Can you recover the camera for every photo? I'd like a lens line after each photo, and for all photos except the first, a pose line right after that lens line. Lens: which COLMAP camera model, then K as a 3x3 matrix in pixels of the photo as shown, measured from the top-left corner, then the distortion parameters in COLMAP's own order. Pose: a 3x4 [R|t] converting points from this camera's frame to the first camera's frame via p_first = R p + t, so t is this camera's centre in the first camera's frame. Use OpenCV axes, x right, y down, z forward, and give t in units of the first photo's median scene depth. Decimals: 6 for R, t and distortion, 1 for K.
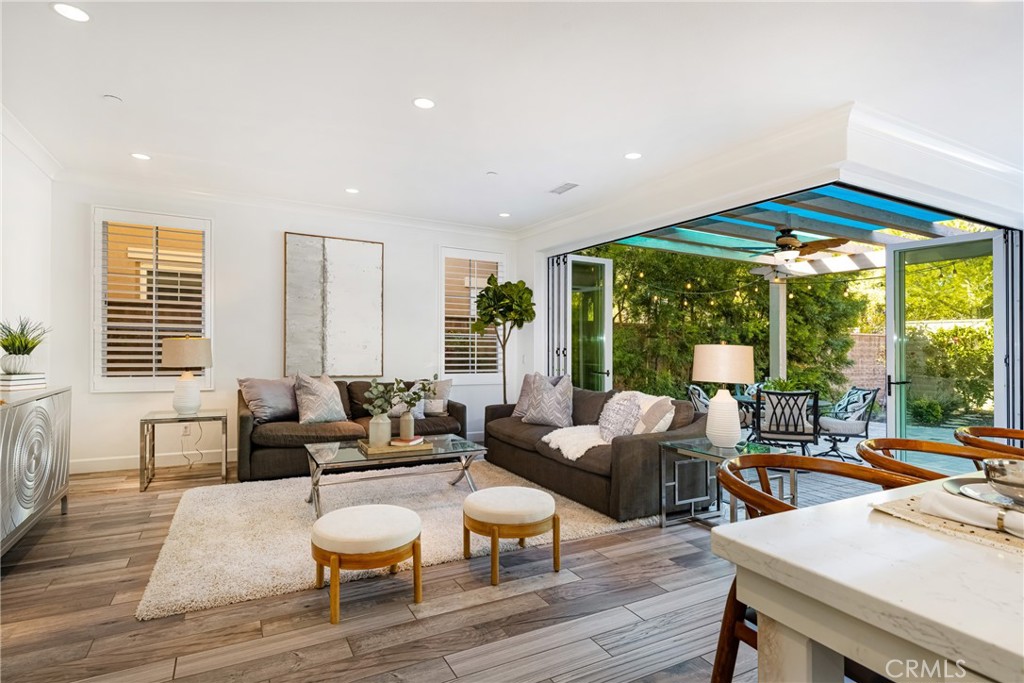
lens RADIAL K [[506.7, 0, 512.0], [0, 506.7, 341.5], [0, 0, 1]] dist [-0.003489, -0.000630]
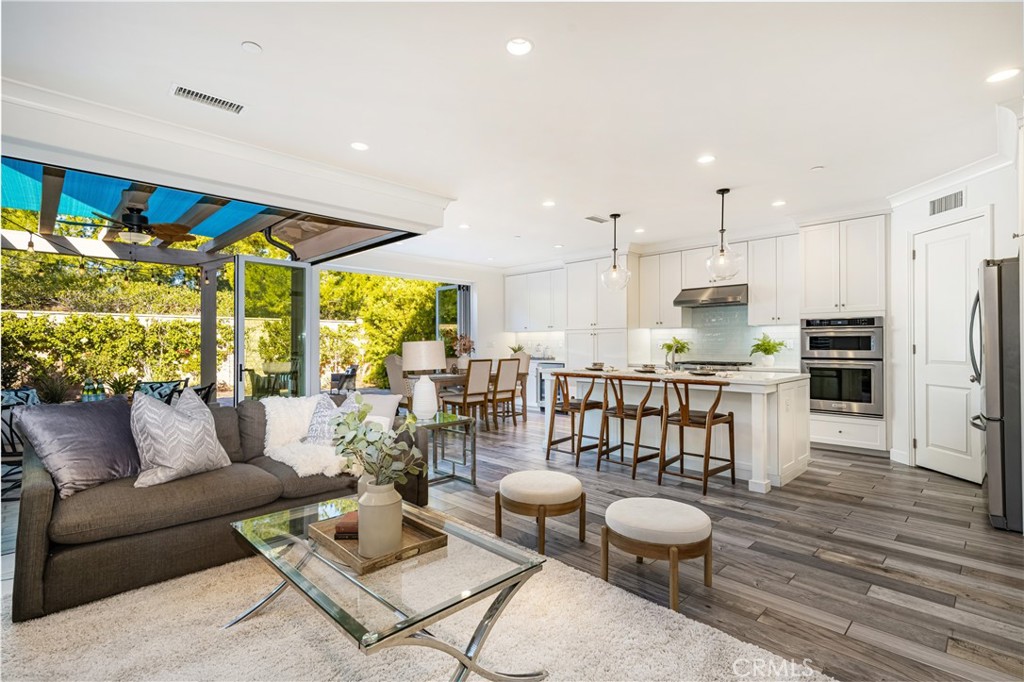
lens RADIAL K [[483.2, 0, 512.0], [0, 483.2, 341.0], [0, 0, 1]] dist [0.018457, -0.000598]
pose [[-0.257775, -0.009928, 0.966154, -0.496789], [-0.011393, 0.999909, 0.007235, -0.003376], [-0.966138, -0.009143, -0.257865, 0.655654]]
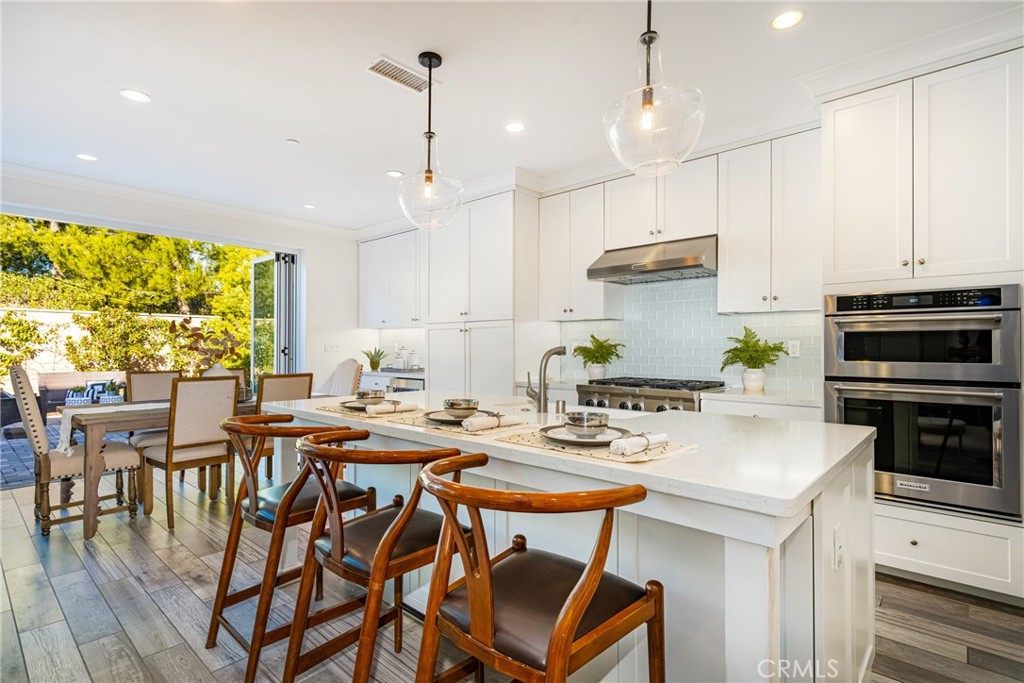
lens RADIAL K [[503.1, 0, 512.0], [0, 503.1, 341.5], [0, 0, 1]] dist [0.004908, 0.001432]
pose [[-0.315384, -0.005821, 0.948946, -0.048979], [-0.016145, 0.999869, 0.000768, 0.001451], [-0.948827, -0.015079, -0.315437, 0.263889]]
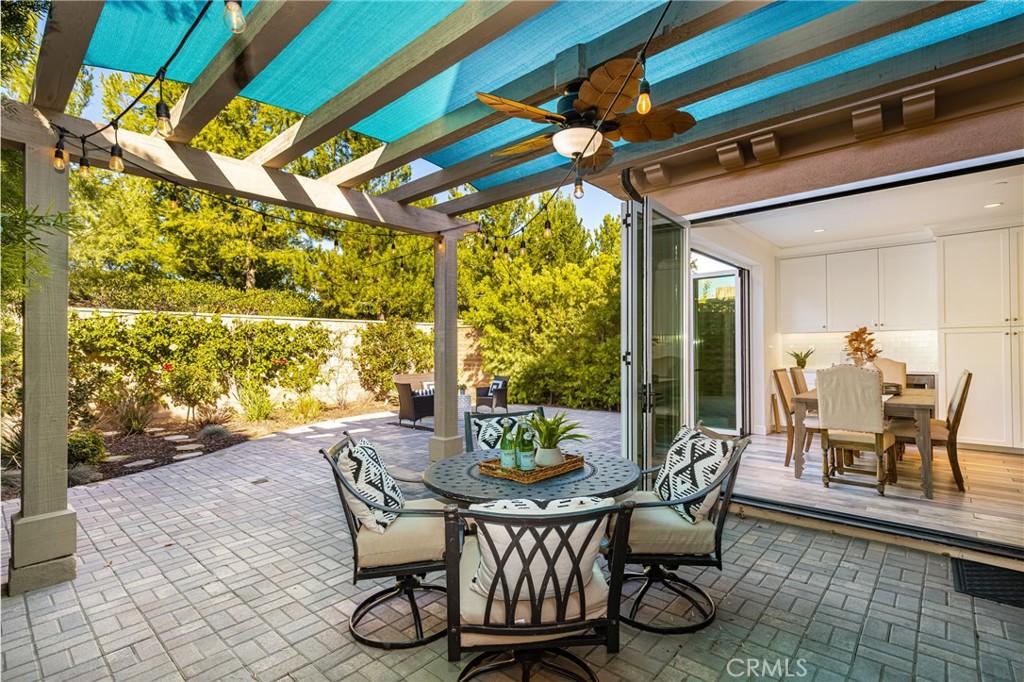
lens RADIAL K [[480.1, 0, 512.0], [0, 480.1, 341.0], [0, 0, 1]] dist [0.012221, -0.000400]
pose [[-0.316048, 0.004896, 0.948730, 0.169891], [-0.004311, 0.999969, -0.006597, 0.014457], [-0.948733, -0.006175, -0.316017, 1.329160]]
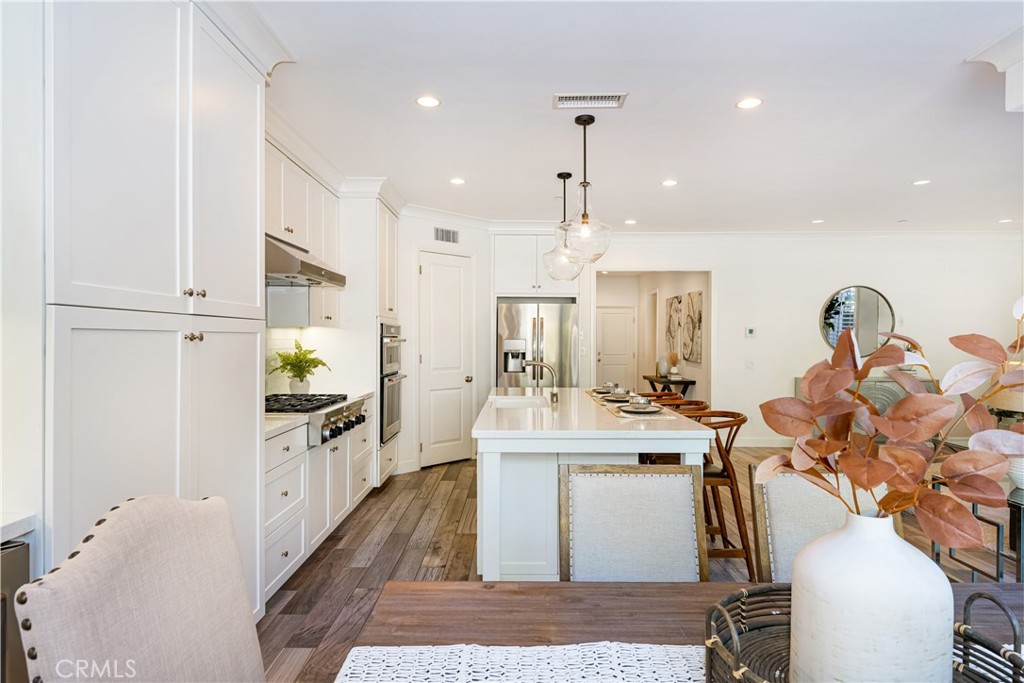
lens RADIAL K [[572.2, 0, 512.0], [0, 572.2, 341.5], [0, 0, 1]] dist [0.000511, 0.000042]
pose [[-0.495582, -0.012701, -0.868468, 0.996038], [-0.001696, 0.999905, -0.013655, -0.008738], [0.868559, -0.005294, -0.495557, 0.429720]]
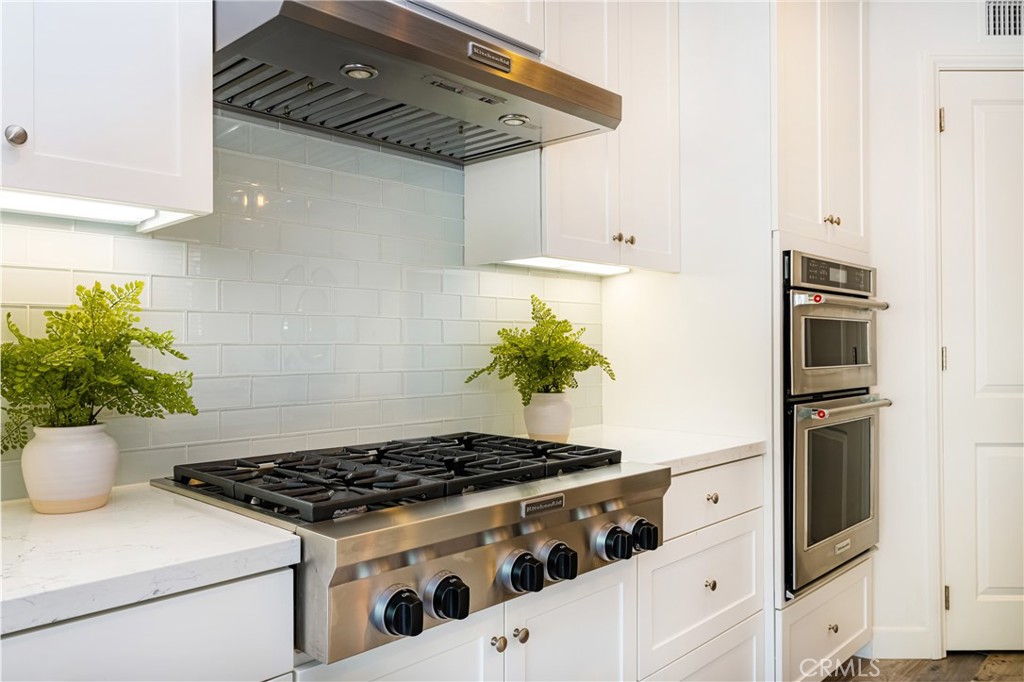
lens RADIAL K [[738.9, 0, 512.0], [0, 738.9, 341.0], [0, 0, 1]] dist [0.008248, 0.003940]
pose [[-0.958178, -0.014979, -0.285781, 0.587492], [-0.009499, 0.999744, -0.020551, 0.010624], [0.286016, -0.016977, -0.958074, 0.160937]]
